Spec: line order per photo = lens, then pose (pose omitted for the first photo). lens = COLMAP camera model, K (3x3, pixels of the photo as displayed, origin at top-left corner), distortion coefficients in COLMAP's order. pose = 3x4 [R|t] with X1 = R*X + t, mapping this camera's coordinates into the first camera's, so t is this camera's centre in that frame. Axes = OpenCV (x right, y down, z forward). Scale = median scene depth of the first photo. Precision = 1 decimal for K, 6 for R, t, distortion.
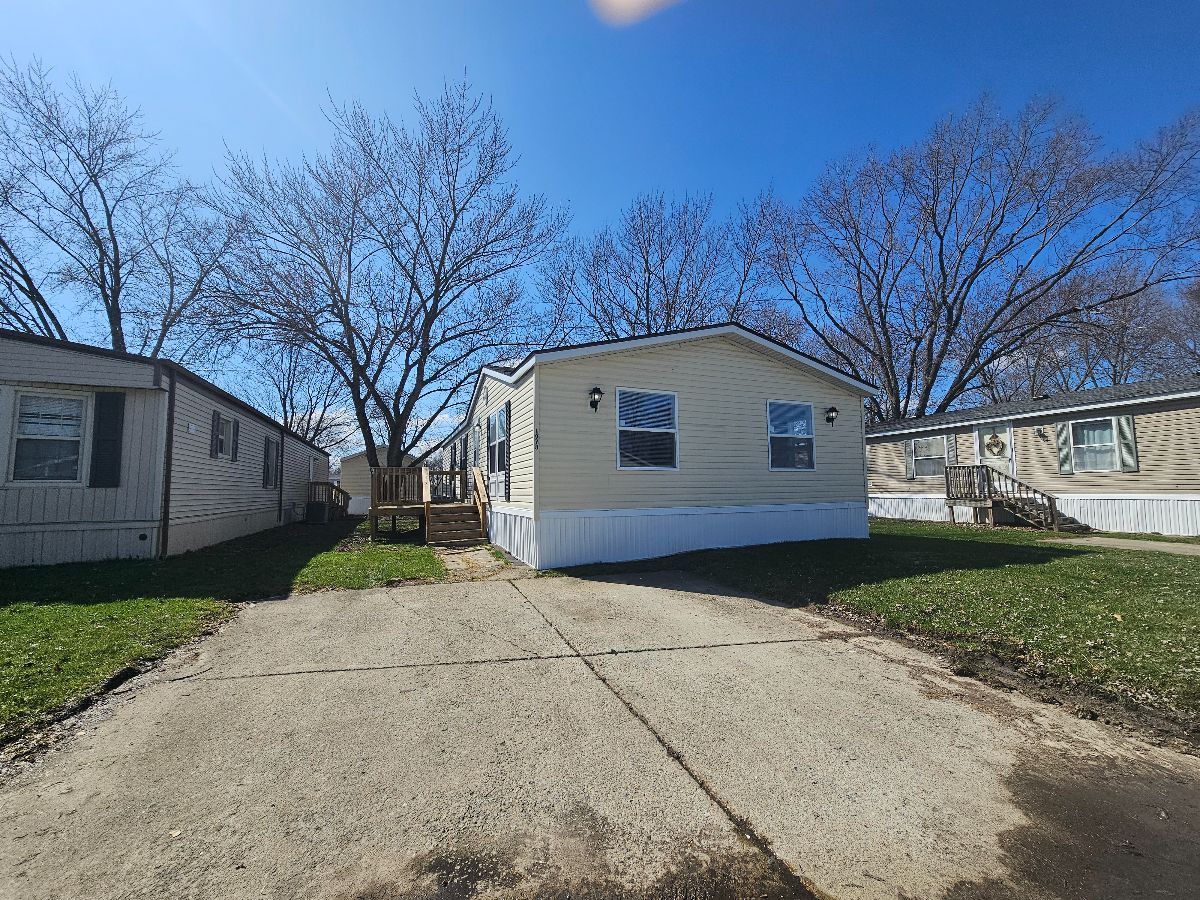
lens RADIAL K [[494.0, 0, 600.3], [0, 494.0, 455.6], [0, 0, 1]] dist [0.000054, 0.000267]
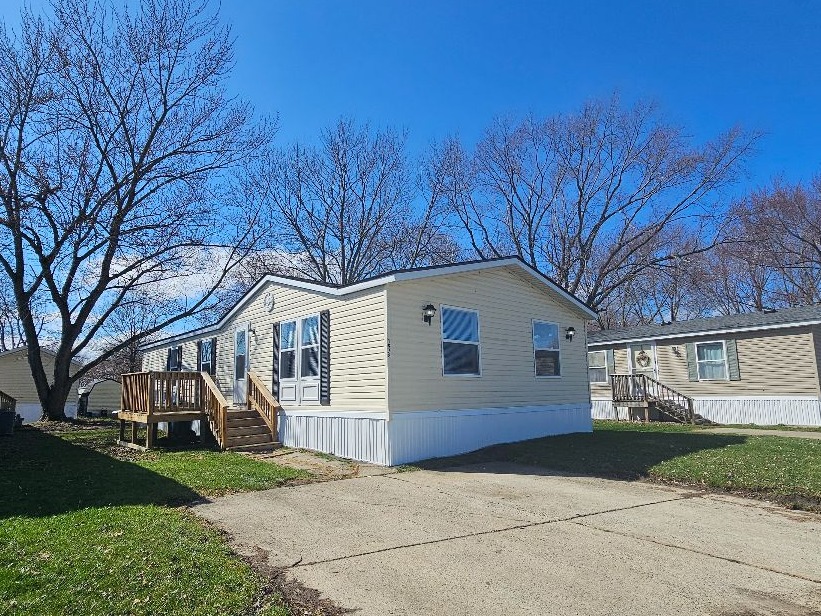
lens RADIAL K [[481.4, 0, 408.7], [0, 481.4, 334.8], [0, 0, 1]] dist [-0.002347, -0.001001]
pose [[0.954496, 0.033483, 0.296339, -0.229843], [-0.016699, 0.998119, -0.058990, 0.000141], [-0.297757, 0.051357, 0.953259, -0.030184]]
